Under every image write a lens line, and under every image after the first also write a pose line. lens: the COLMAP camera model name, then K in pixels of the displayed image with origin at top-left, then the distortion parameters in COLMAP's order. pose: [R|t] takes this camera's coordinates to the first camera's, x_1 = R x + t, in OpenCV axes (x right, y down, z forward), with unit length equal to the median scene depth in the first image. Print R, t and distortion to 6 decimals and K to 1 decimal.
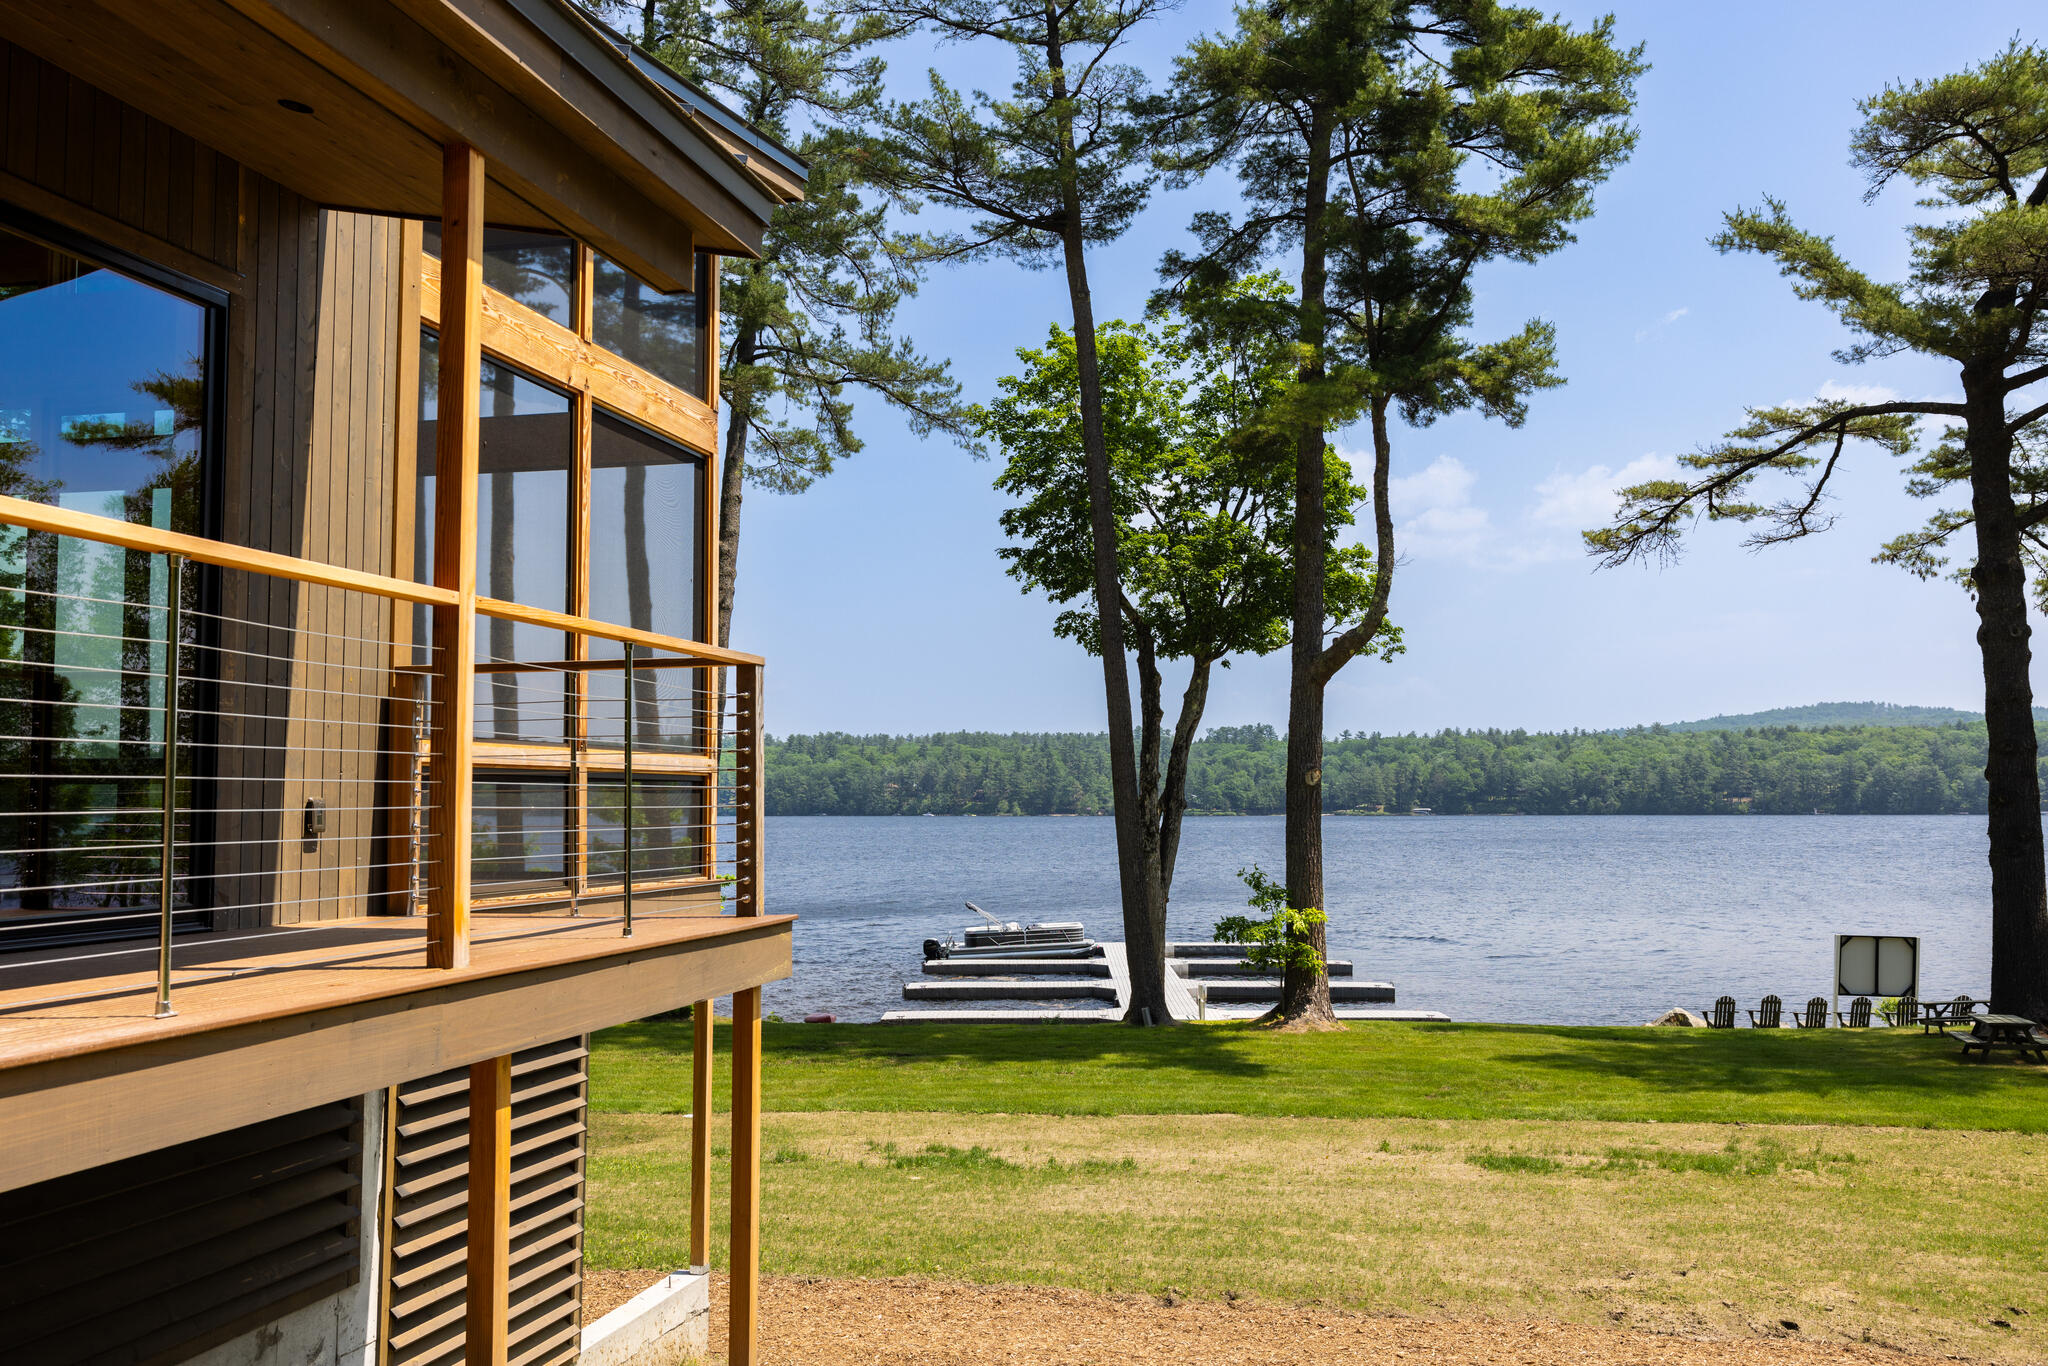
lens RADIAL K [[1821.2, 0, 1024.7], [0, 1821.2, 674.2], [0, 0, 1]] dist [-0.003608, 0.013848]
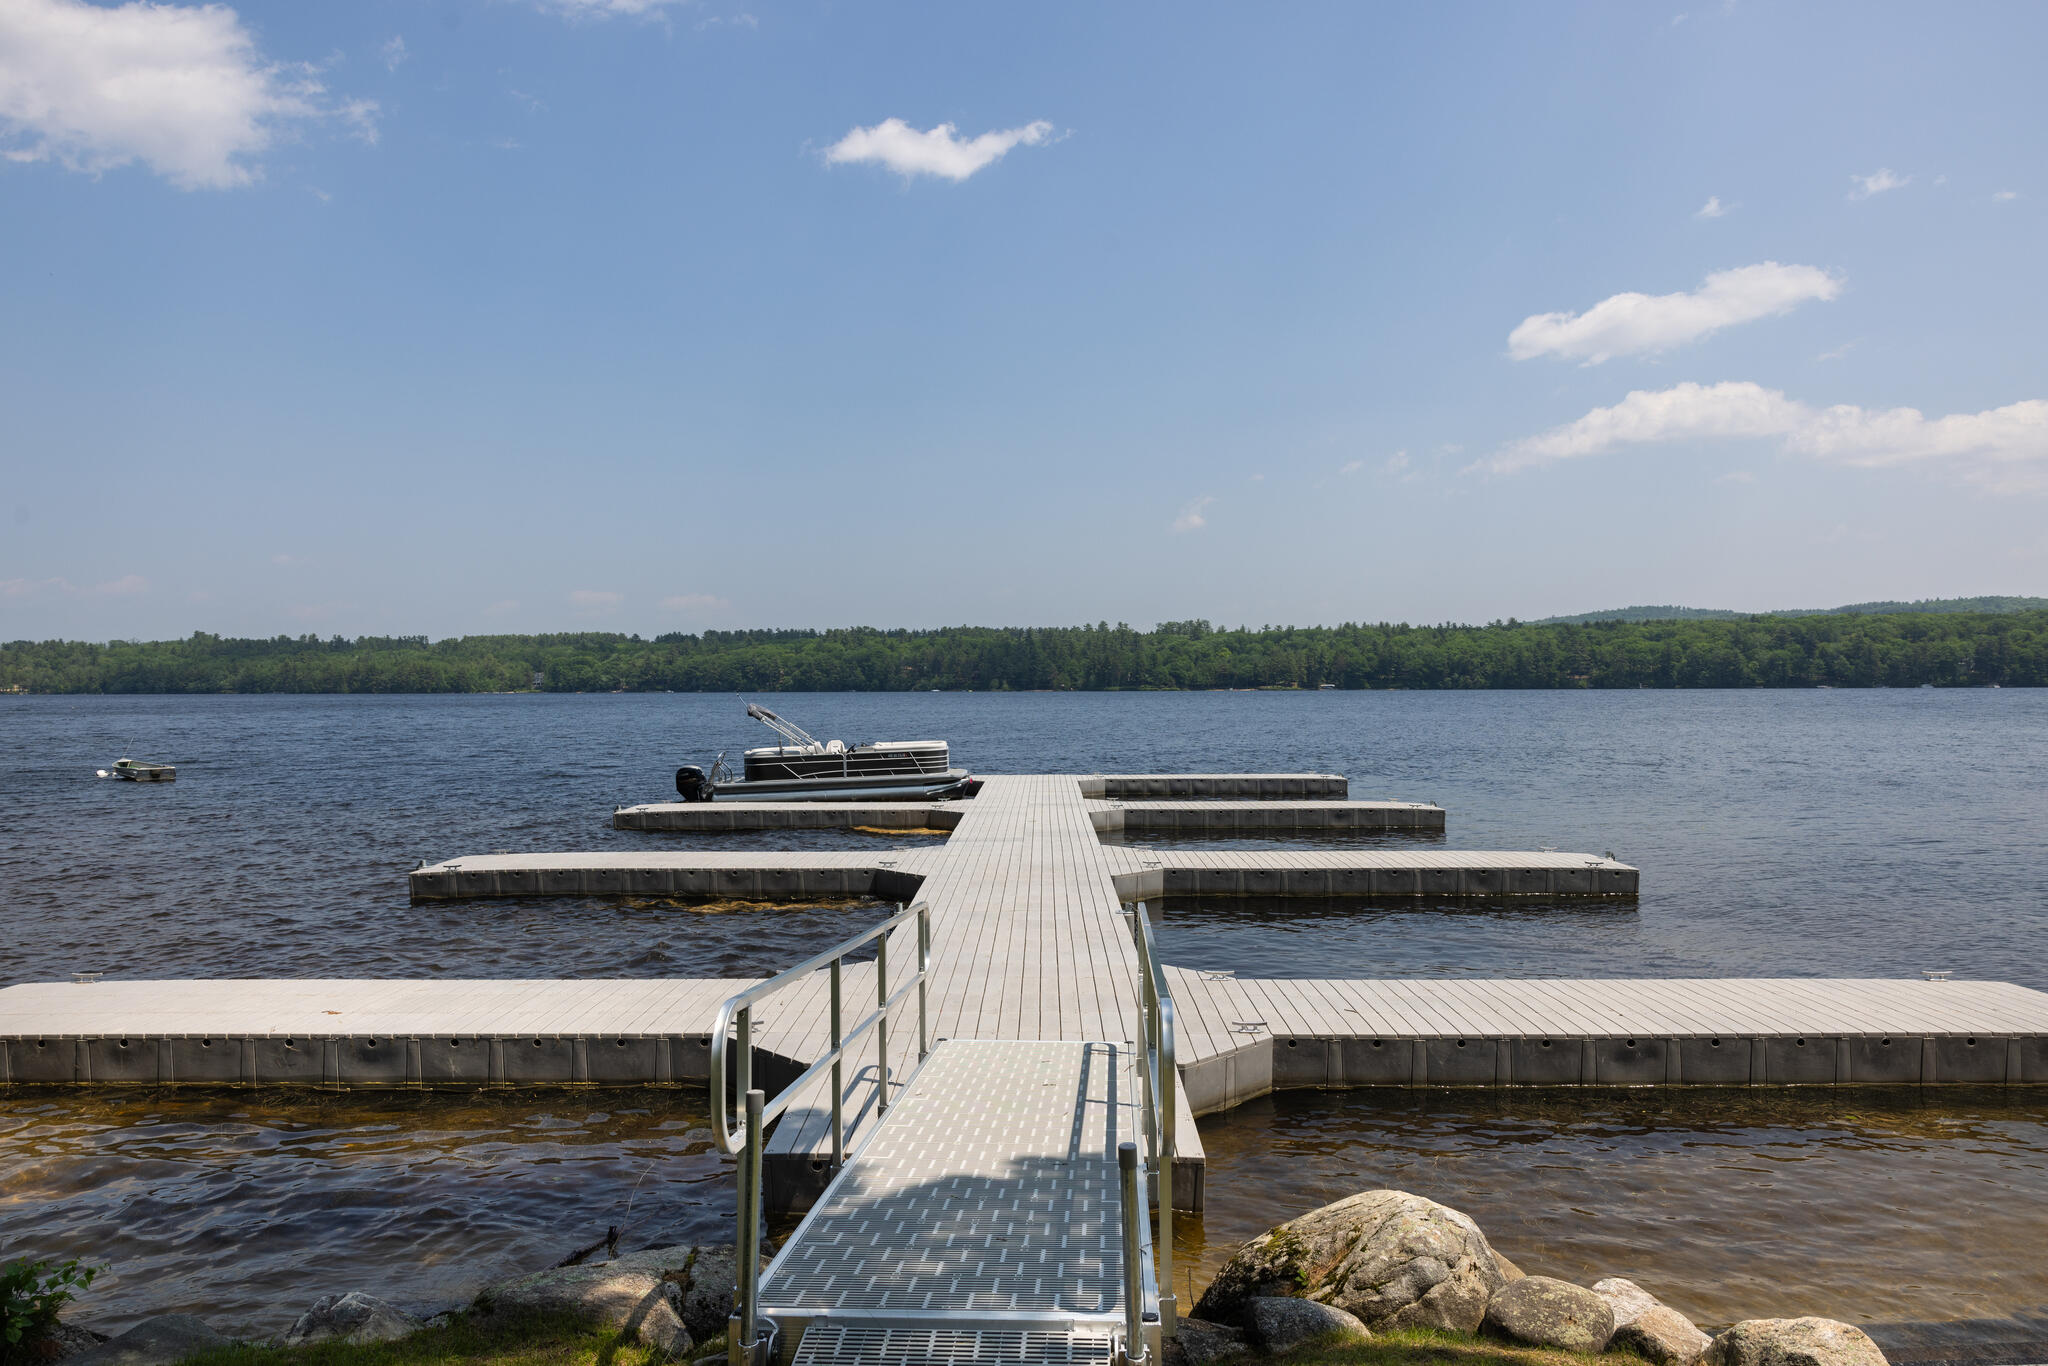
lens RADIAL K [[1394.1, 0, 1024.3], [0, 1394.1, 695.9], [0, 0, 1]] dist [-0.000992, 0.003948]
pose [[0.999986, -0.001660, 0.004953, 0.090684], [0.001270, 0.996968, 0.077796, 0.143850], [-0.005068, -0.077789, 0.996957, 0.912229]]
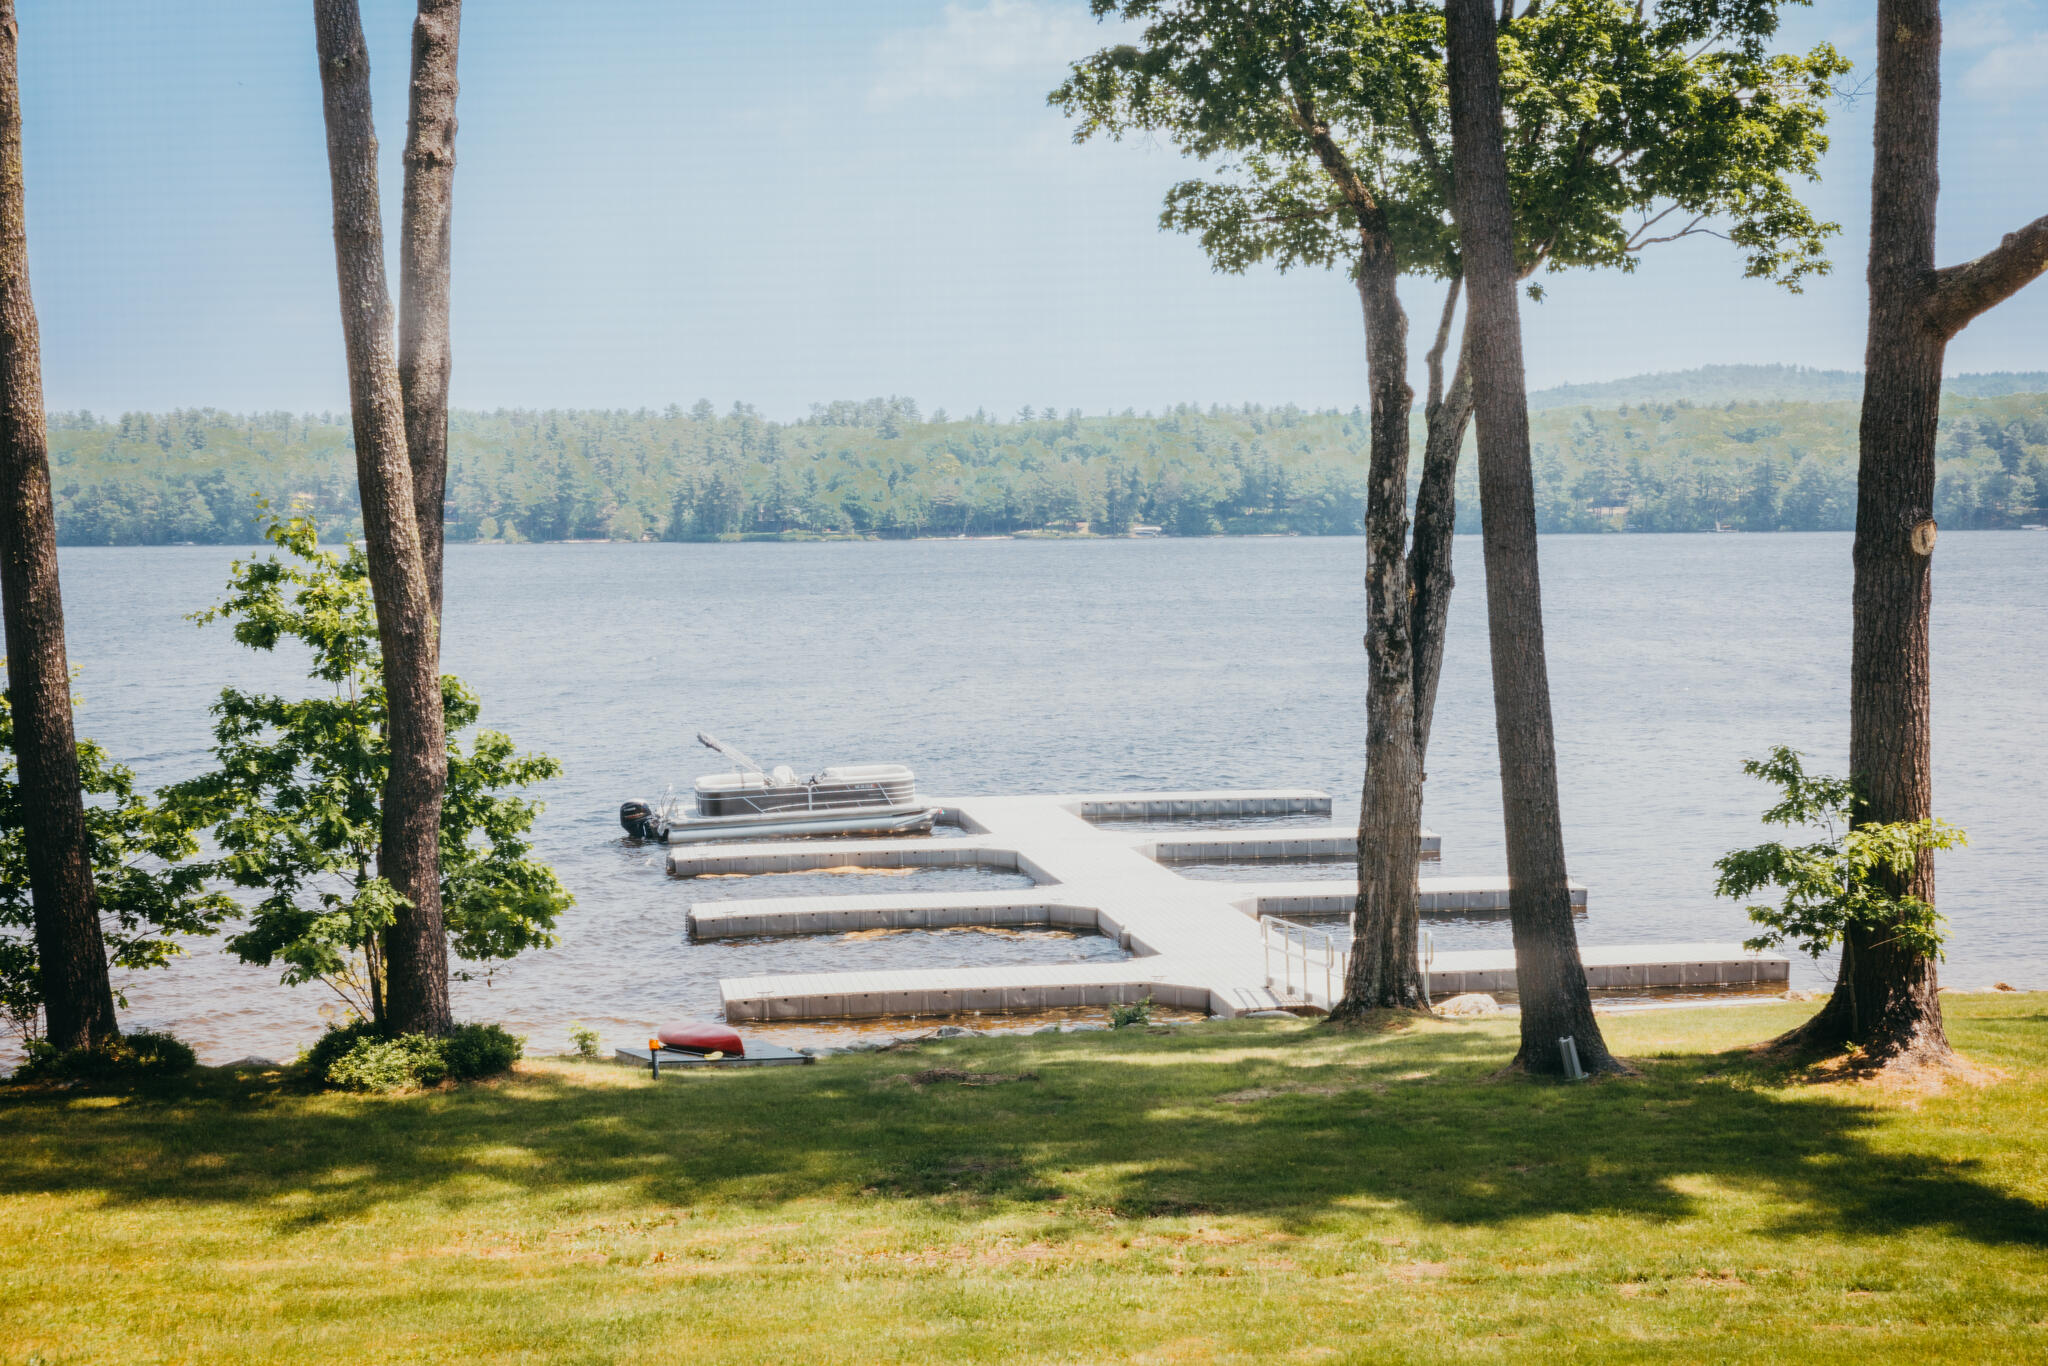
lens RADIAL K [[2843.3, 0, 1031.3], [0, 2843.3, 677.3], [0, 0, 1]] dist [0.015529, -0.002021]
pose [[0.983359, -0.016594, 0.180915, -0.153230], [-0.006292, 0.992112, 0.125200, 0.001926], [-0.181566, -0.124255, 0.975497, 0.256829]]
